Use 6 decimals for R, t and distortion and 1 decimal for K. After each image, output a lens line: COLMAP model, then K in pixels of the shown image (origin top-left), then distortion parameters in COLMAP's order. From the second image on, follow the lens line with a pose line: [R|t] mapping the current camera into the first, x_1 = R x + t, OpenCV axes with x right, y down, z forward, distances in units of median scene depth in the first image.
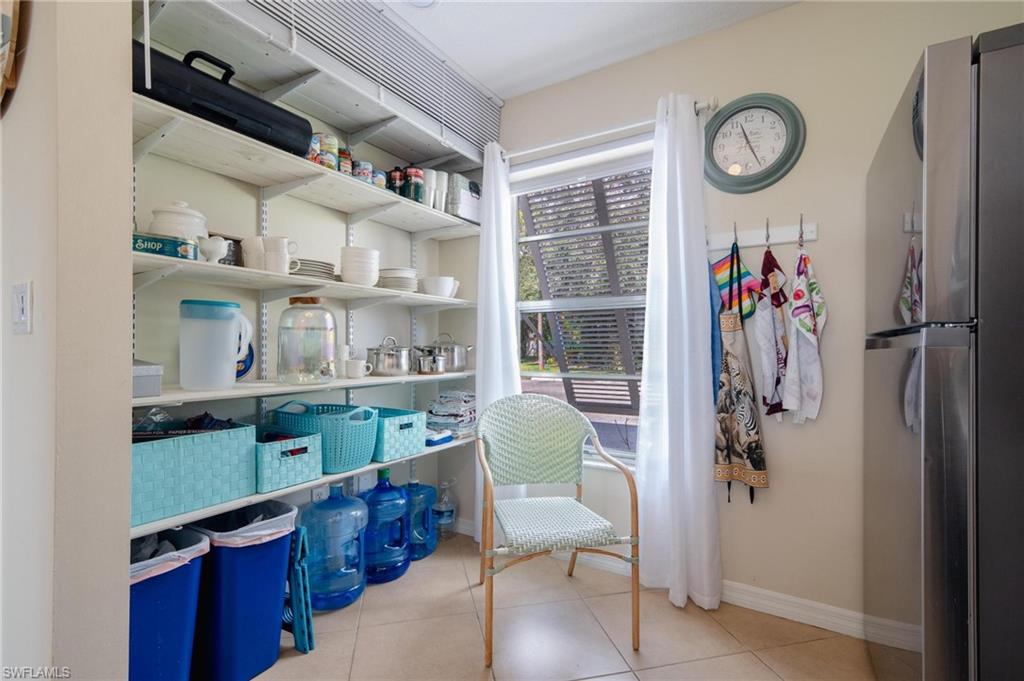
lens RADIAL K [[467.9, 0, 513.1], [0, 467.9, 340.9], [0, 0, 1]] dist [0.010284, -0.000273]
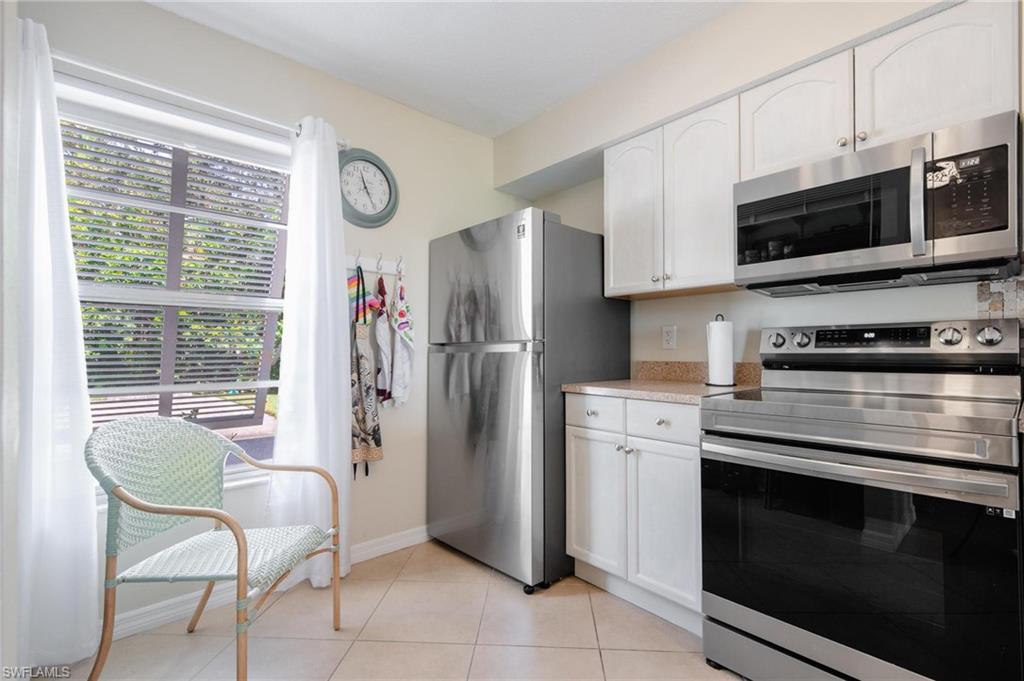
lens RADIAL K [[467.9, 0, 510.1], [0, 467.9, 347.0], [0, 0, 1]] dist [0.010284, -0.000273]
pose [[0.288822, 0.010909, 0.957321, -0.586283], [-0.008888, 0.999923, -0.008713, 0.009103], [-0.957342, -0.005993, 0.288897, 0.273417]]
